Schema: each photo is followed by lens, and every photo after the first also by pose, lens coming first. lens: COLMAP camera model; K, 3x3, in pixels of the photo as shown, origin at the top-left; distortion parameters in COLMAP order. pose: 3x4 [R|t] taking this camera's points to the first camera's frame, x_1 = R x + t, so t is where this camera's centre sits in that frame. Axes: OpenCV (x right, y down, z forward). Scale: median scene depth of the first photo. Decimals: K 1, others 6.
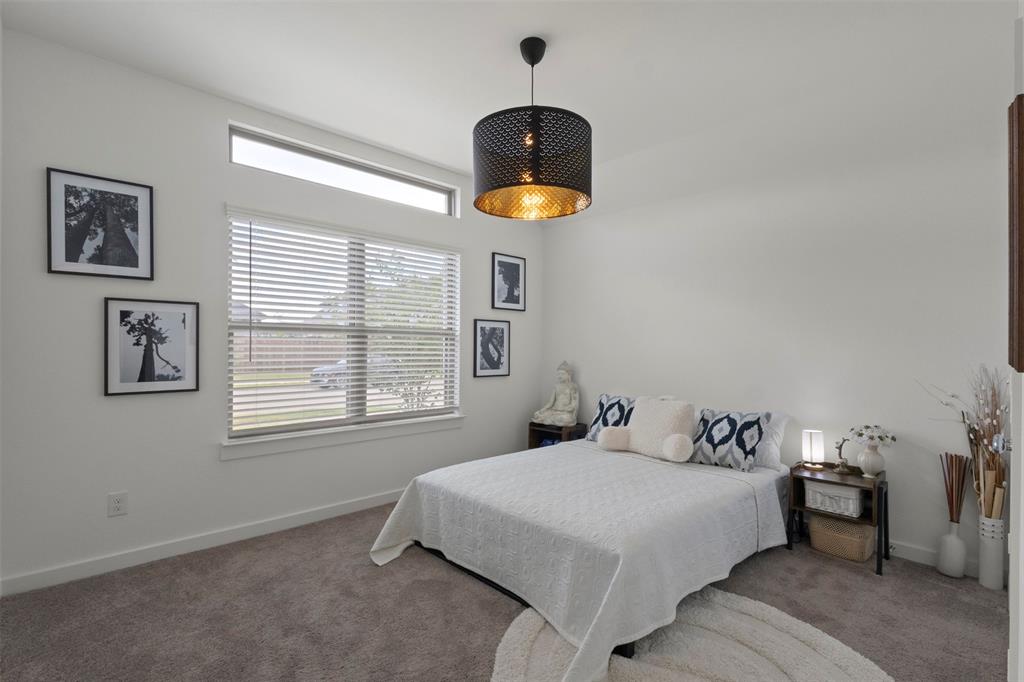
lens RADIAL K [[488.1, 0, 512.0], [0, 488.1, 341.0], [0, 0, 1]] dist [-0.000288, -0.000050]
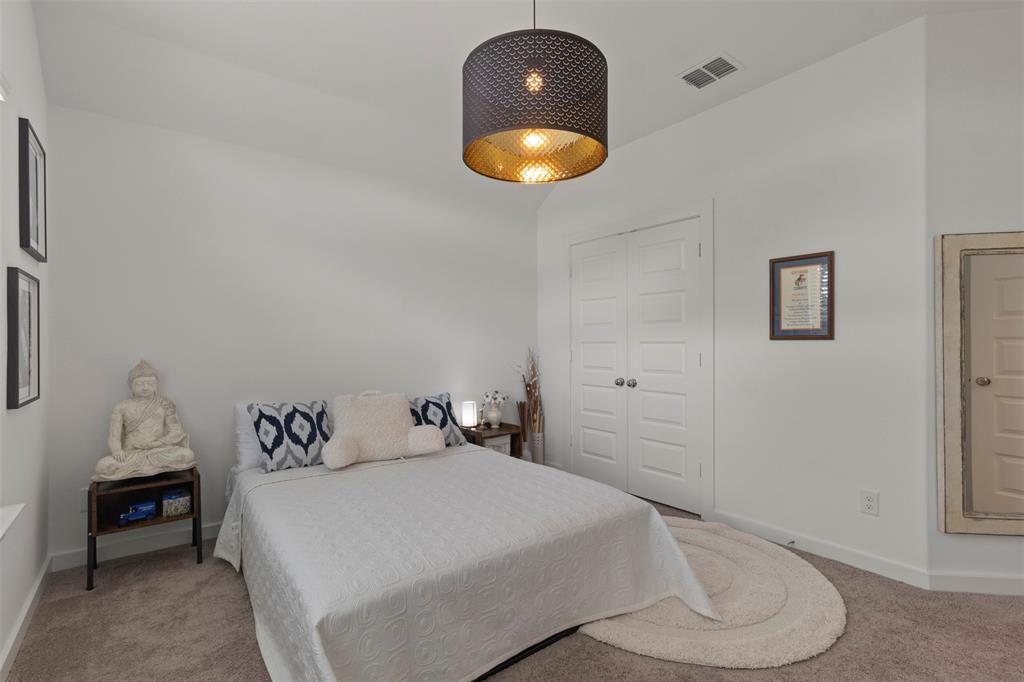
lens RADIAL K [[469.0, 0, 512.0], [0, 469.0, 341.0], [0, 0, 1]] dist [0.000771, -0.000093]
pose [[0.102008, -0.002815, 0.994780, -0.636084], [-0.006241, 0.999975, 0.003469, 0.019432], [-0.994764, -0.006562, 0.101987, 0.806288]]
